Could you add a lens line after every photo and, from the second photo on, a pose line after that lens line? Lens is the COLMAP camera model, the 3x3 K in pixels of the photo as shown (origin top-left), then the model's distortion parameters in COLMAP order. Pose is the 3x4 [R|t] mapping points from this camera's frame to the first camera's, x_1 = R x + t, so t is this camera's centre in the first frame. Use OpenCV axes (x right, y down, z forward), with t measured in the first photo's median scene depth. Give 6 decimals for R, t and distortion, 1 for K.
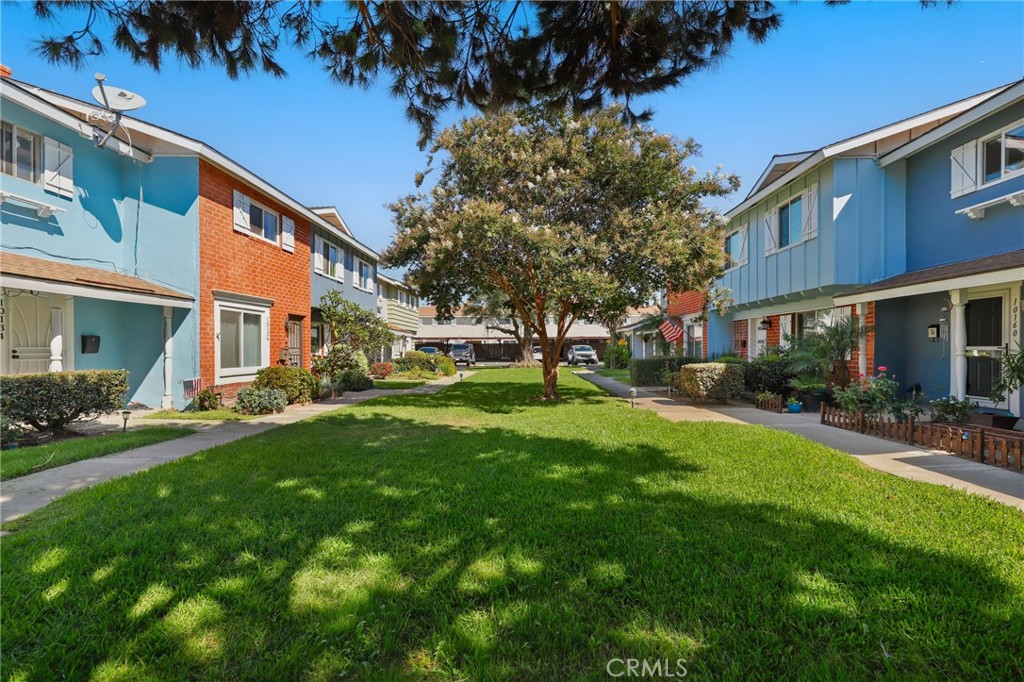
lens RADIAL K [[475.0, 0, 512.0], [0, 475.0, 341.0], [0, 0, 1]] dist [0.013818, -0.000401]
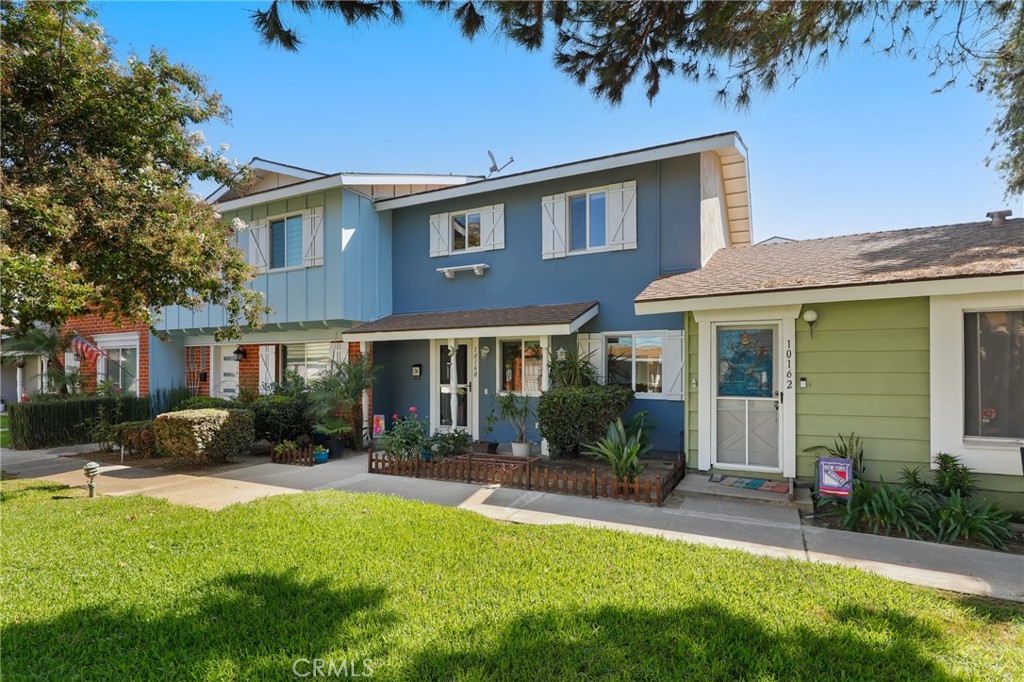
lens RADIAL K [[504.3, 0, 511.9], [0, 504.3, 365.9], [0, 0, 1]] dist [-0.000186, -0.000191]
pose [[0.419324, 0.007486, 0.907806, -0.100201], [-0.015058, 0.999886, -0.001290, -0.029641], [-0.907712, -0.013129, 0.419388, 0.274258]]
